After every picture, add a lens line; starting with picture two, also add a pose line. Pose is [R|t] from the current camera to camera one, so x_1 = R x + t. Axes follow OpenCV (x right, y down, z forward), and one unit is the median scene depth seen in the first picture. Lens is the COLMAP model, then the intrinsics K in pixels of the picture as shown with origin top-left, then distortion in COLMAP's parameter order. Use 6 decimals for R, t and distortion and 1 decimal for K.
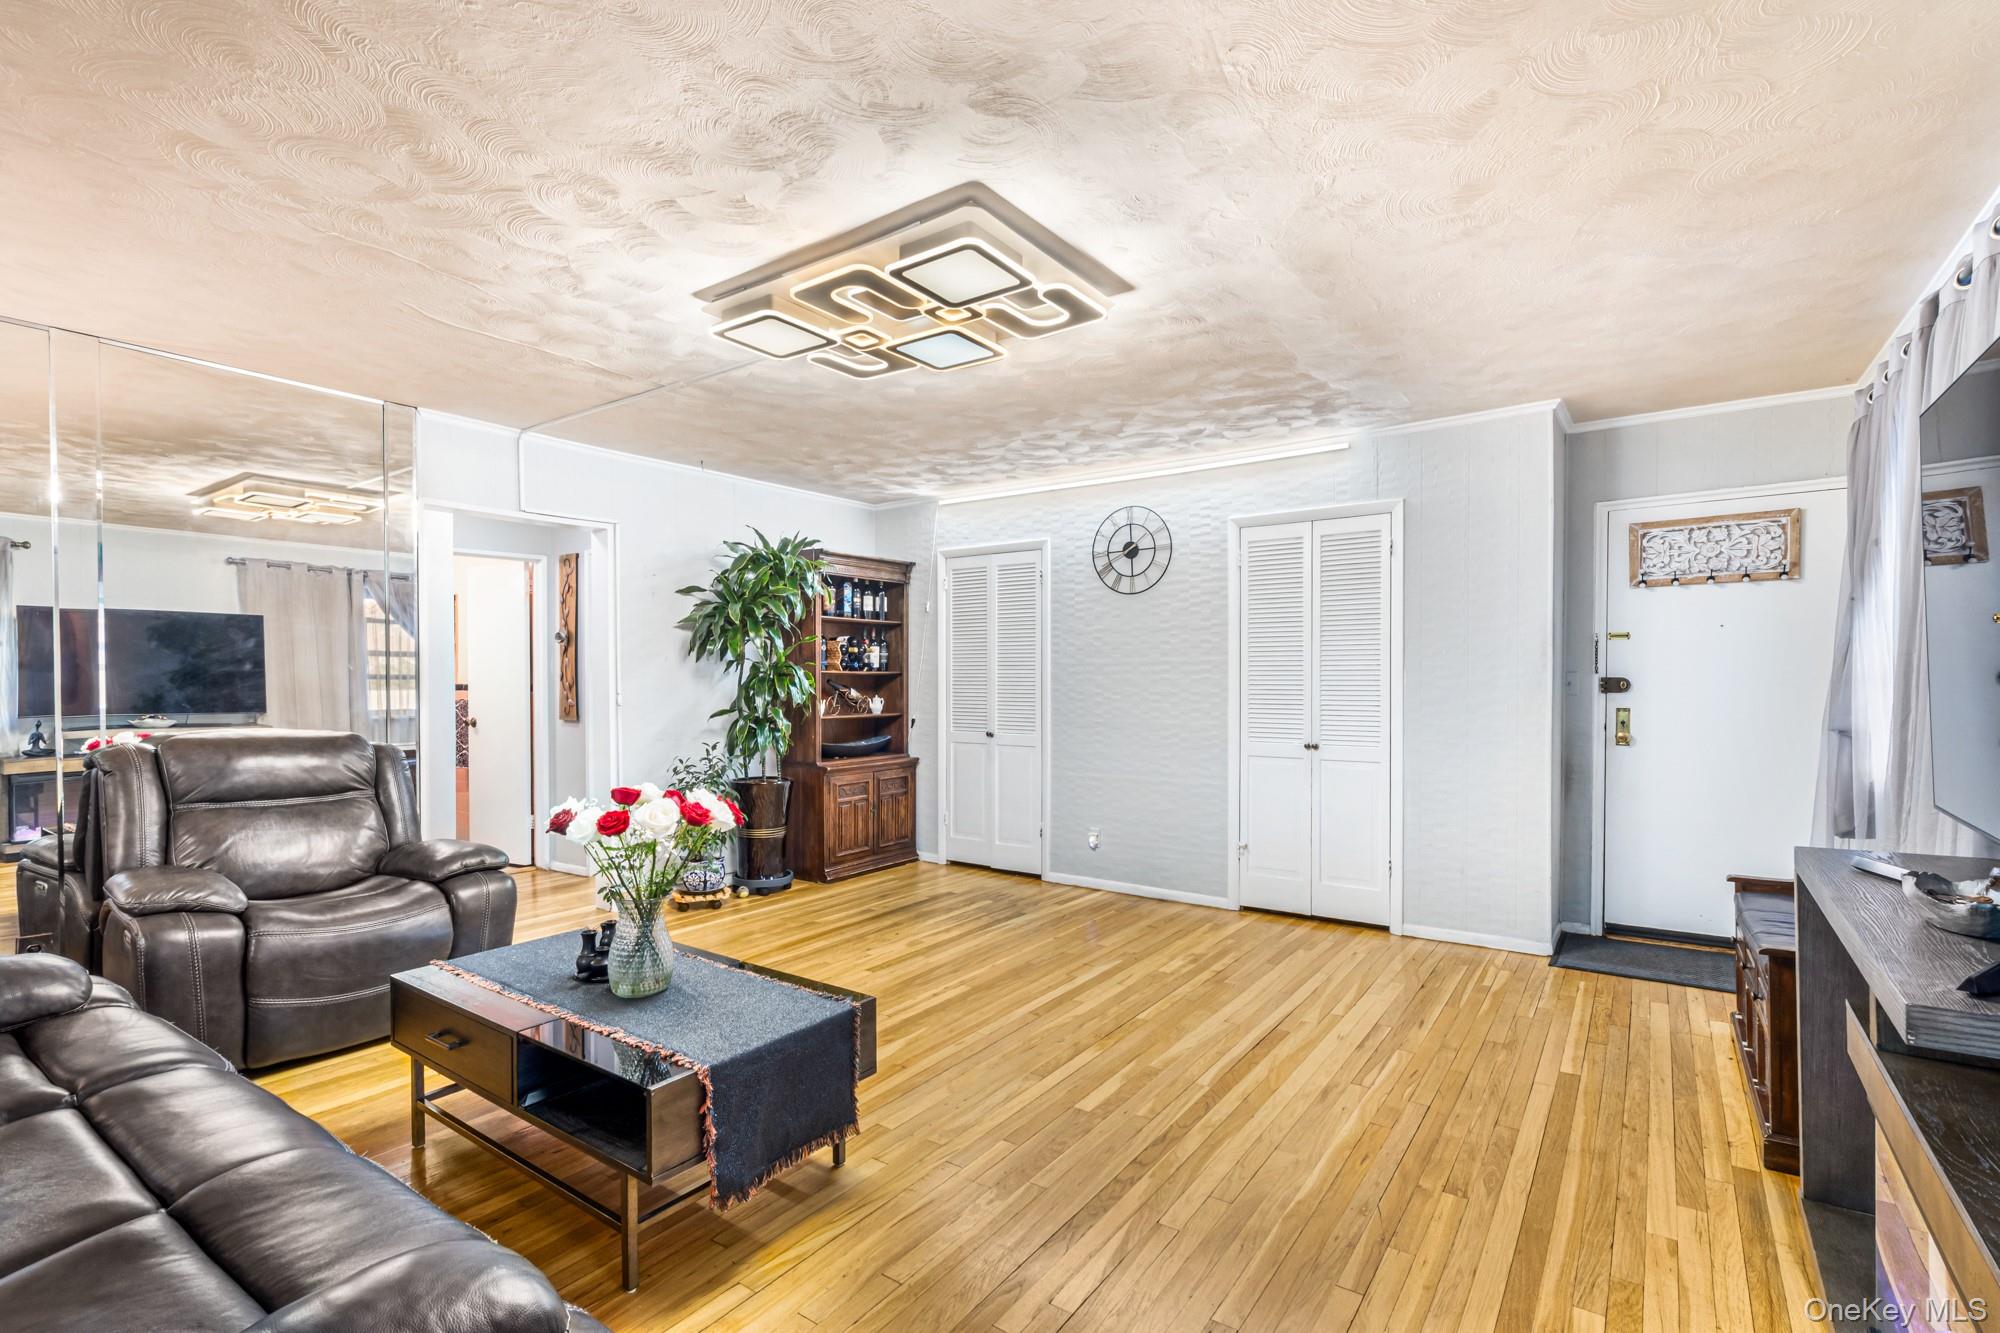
lens RADIAL K [[906.0, 0, 999.9], [0, 906.0, 676.5], [0, 0, 1]] dist [0.000803, 0.001351]
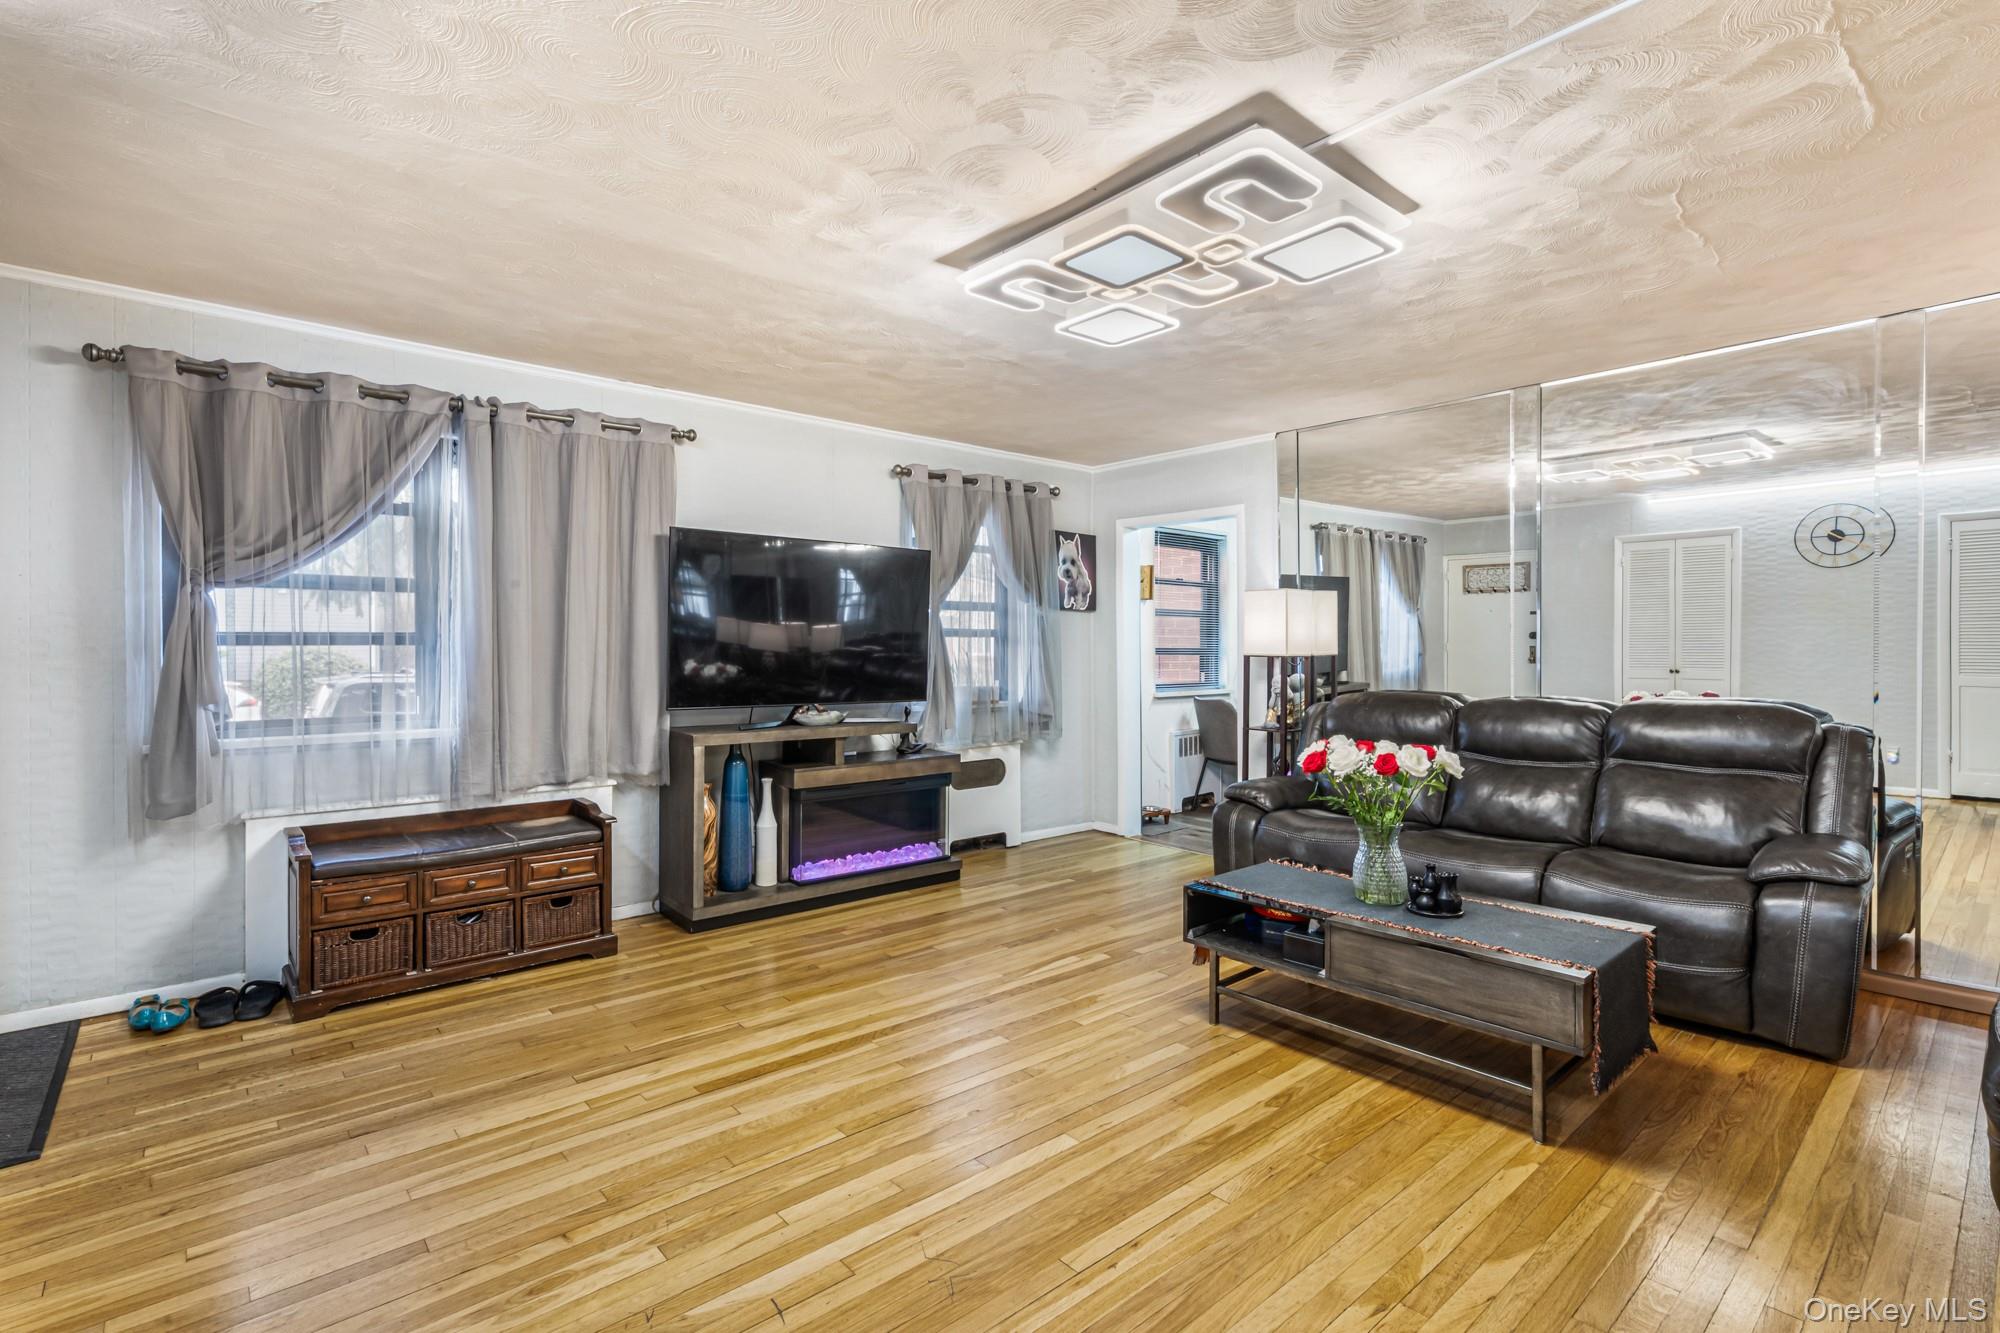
lens RADIAL K [[906.0, 0, 1000.5], [0, 906.0, 655.6], [0, 0, 1]] dist [0.000803, 0.001351]
pose [[-0.973290, -0.003541, 0.229552, -0.127455], [-0.001828, 0.999969, 0.007674, 0.001165], [-0.229572, 0.007050, -0.973266, 1.683273]]
